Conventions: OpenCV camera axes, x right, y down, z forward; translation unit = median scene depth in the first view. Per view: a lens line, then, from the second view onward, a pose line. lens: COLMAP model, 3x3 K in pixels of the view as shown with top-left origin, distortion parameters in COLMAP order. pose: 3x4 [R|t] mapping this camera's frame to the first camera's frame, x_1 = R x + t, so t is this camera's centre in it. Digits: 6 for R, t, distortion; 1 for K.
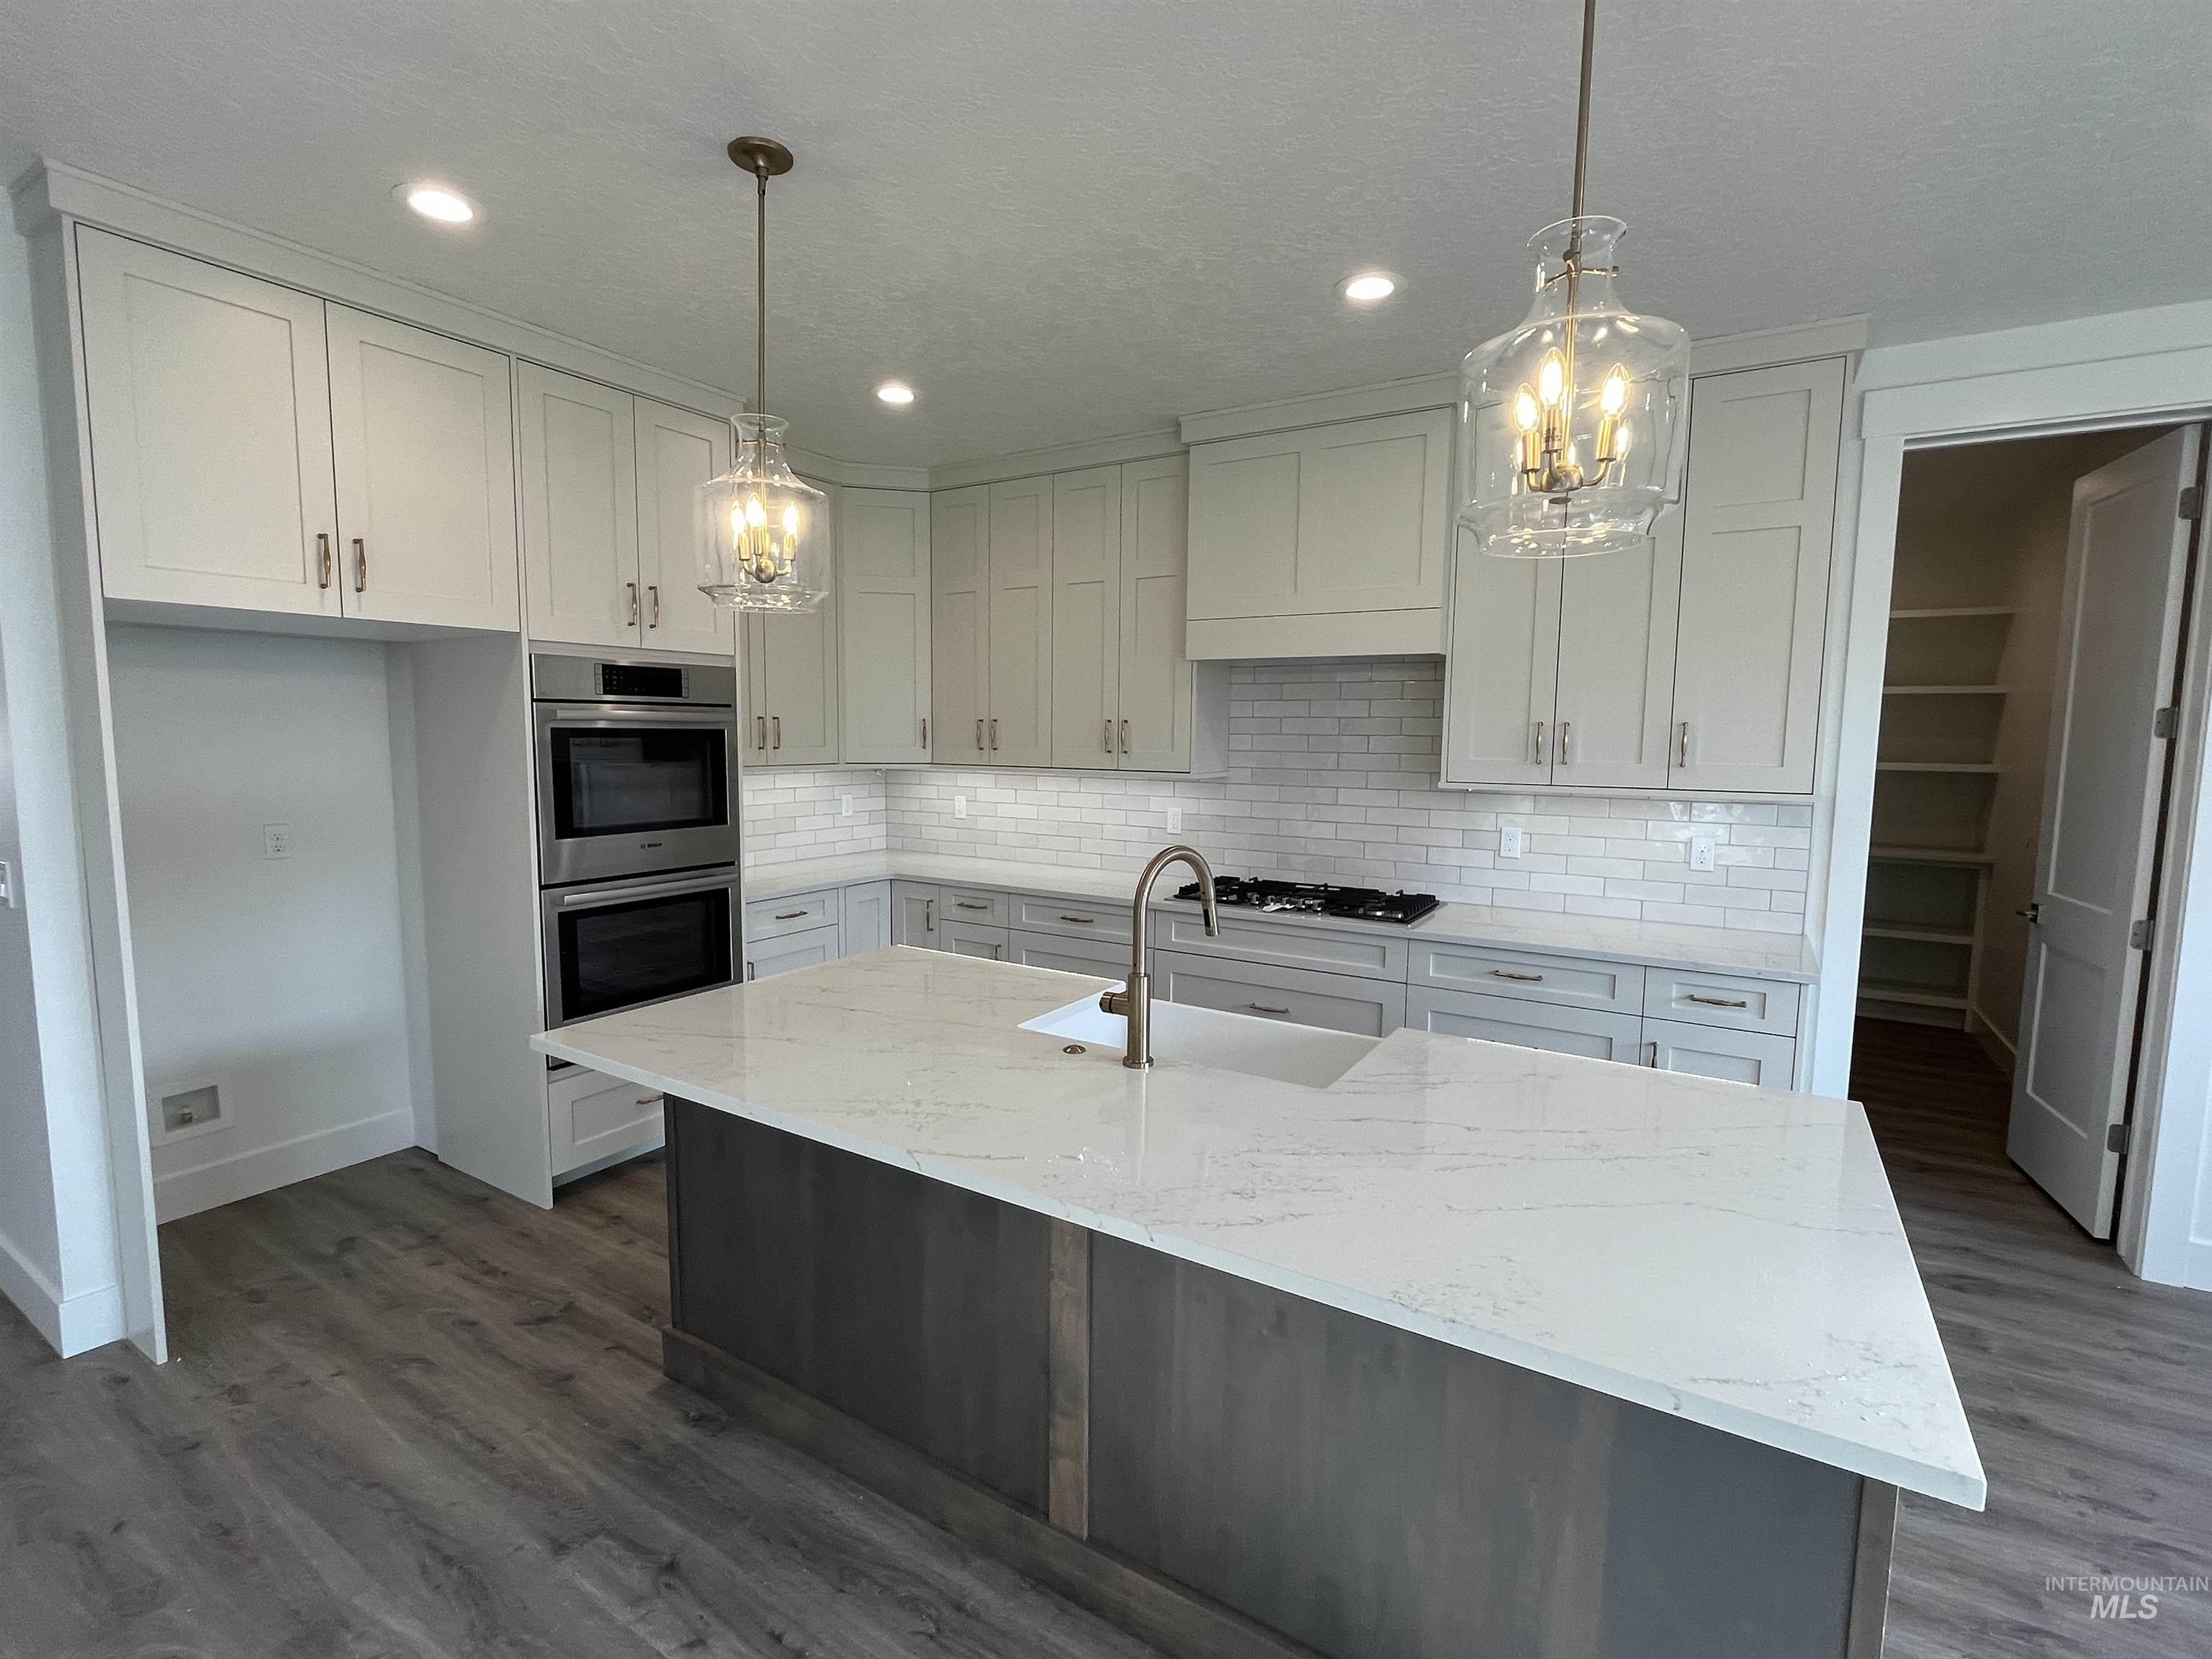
lens RADIAL K [[1008.9, 0, 1097.3], [0, 1008.9, 829.4], [0, 0, 1]] dist [-0.002342, -0.000350]
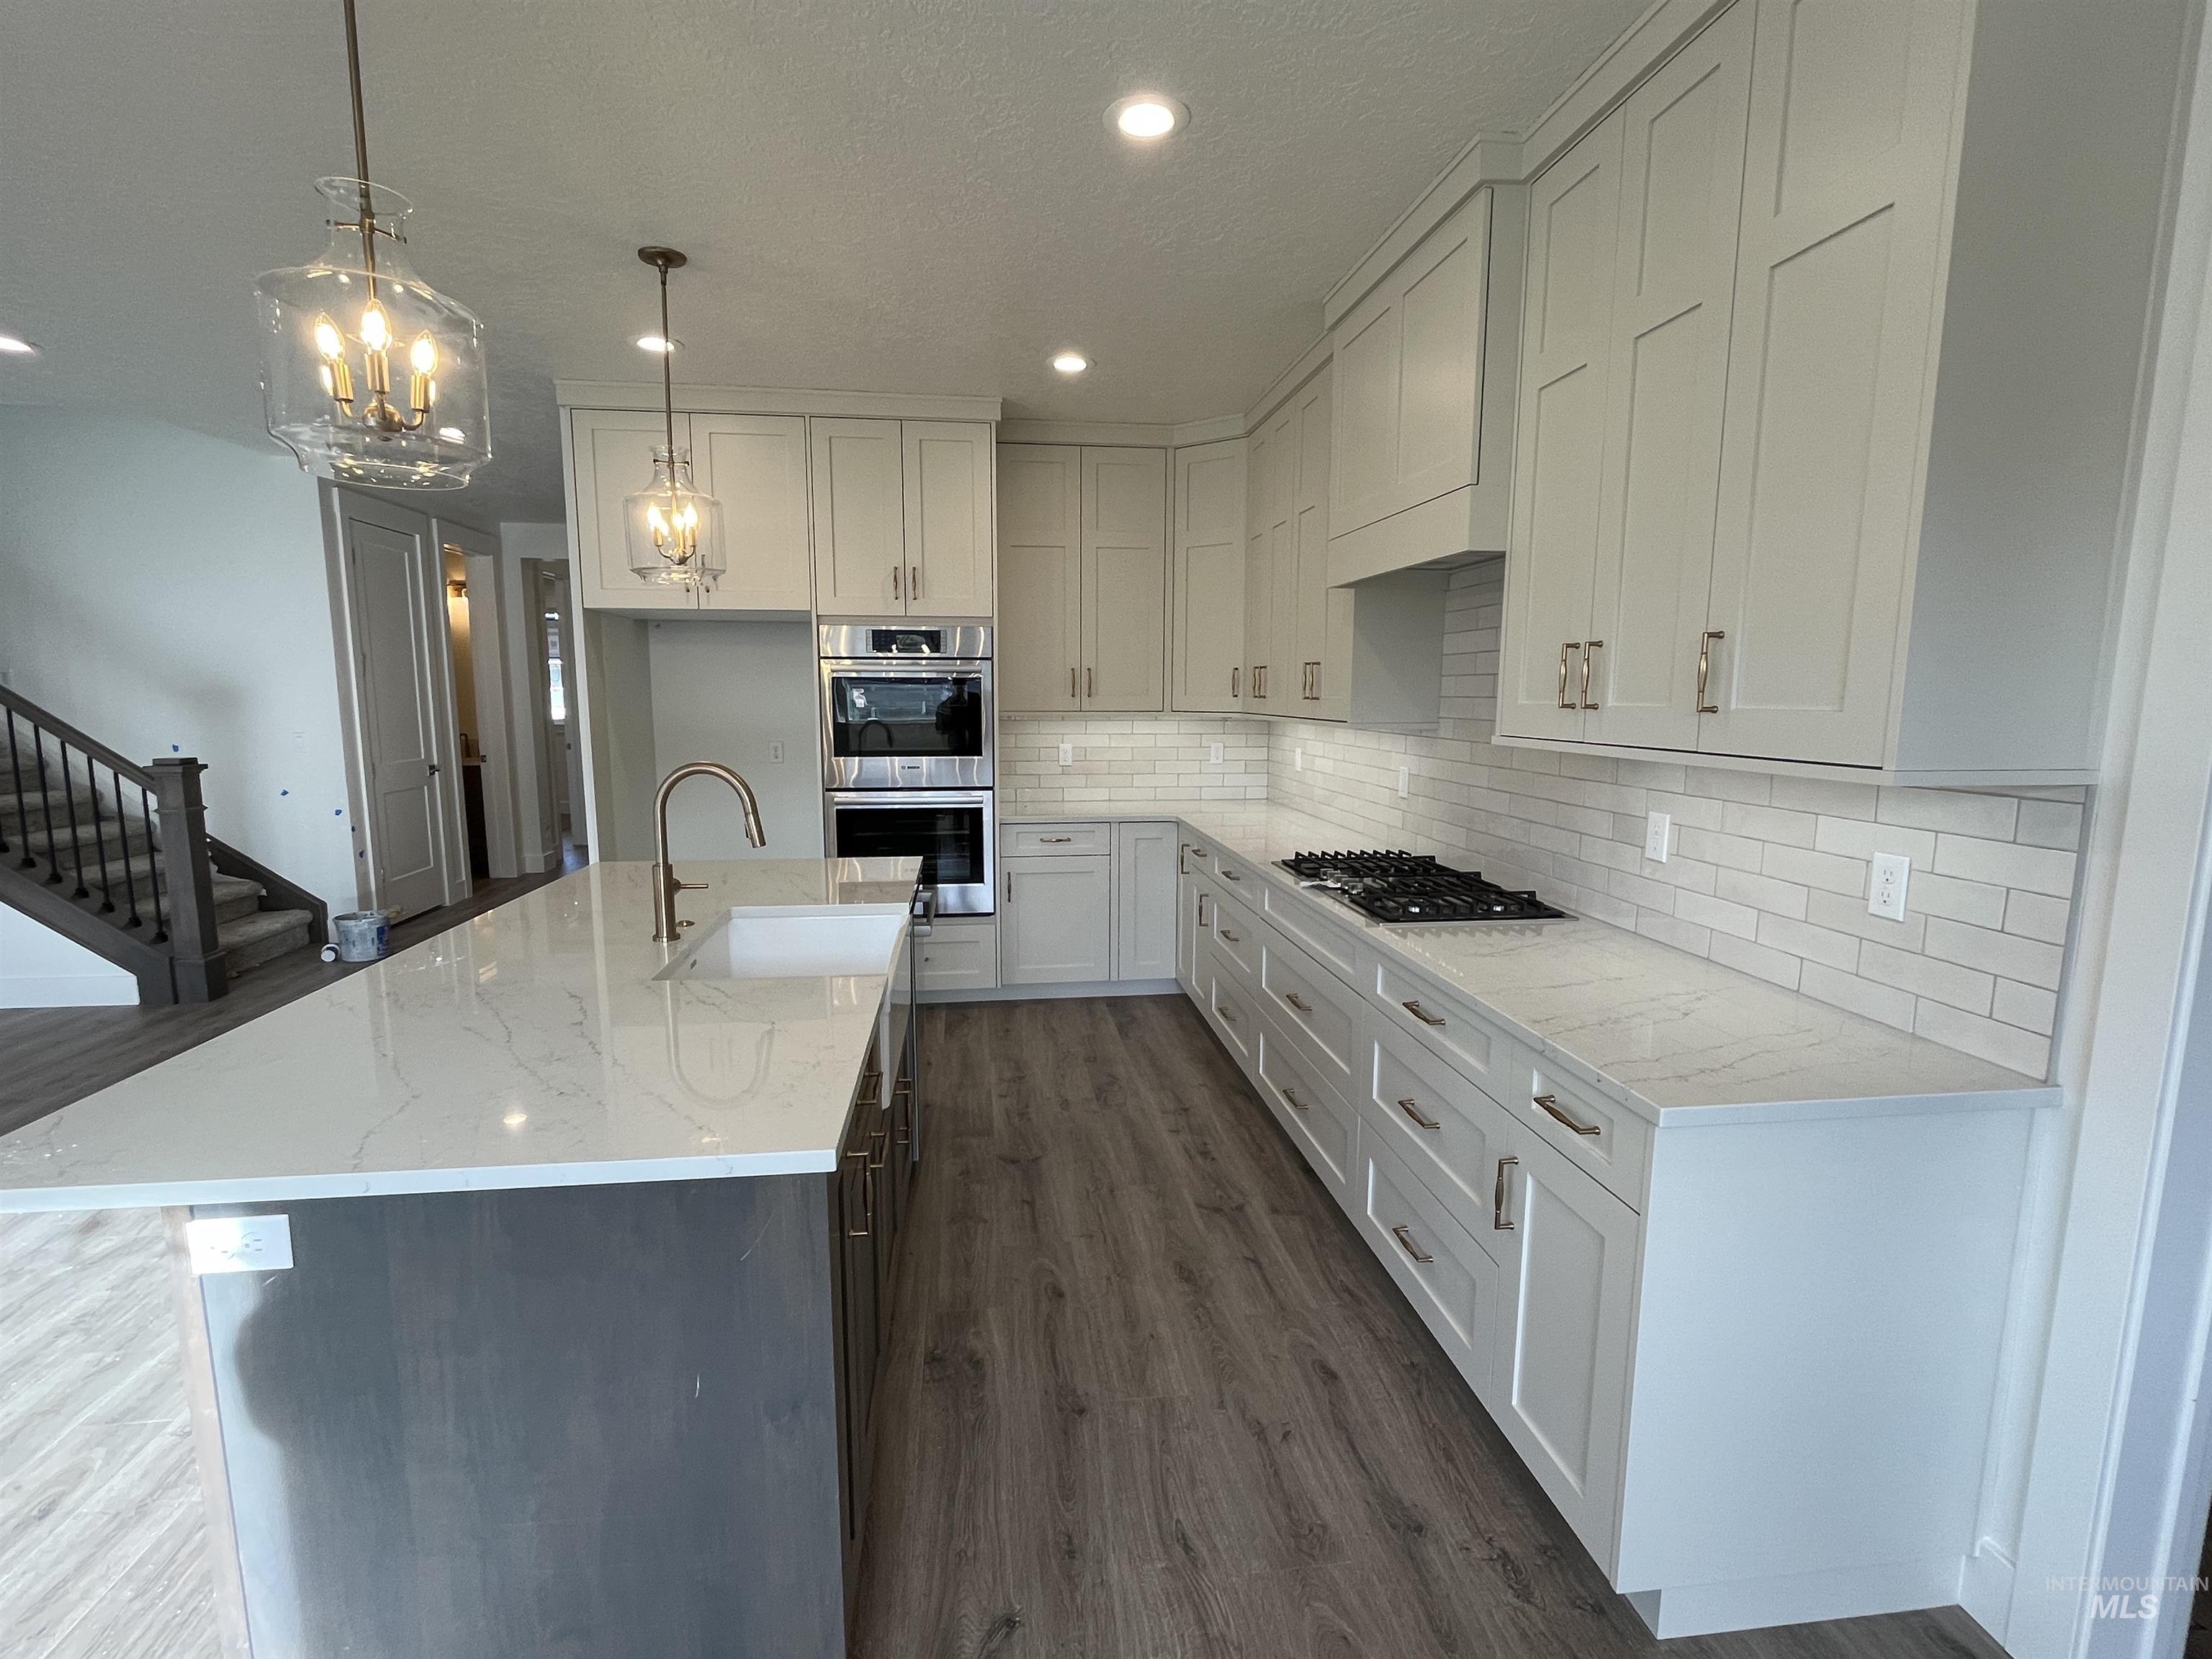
lens RADIAL K [[1008.9, 0, 1097.0], [0, 1008.9, 830.5], [0, 0, 1]] dist [-0.002342, -0.000350]
pose [[0.634951, 0.098616, -0.766233, 0.677517], [-0.072246, 0.995053, 0.068199, -0.008927], [0.769167, 0.012054, 0.638934, 0.328774]]
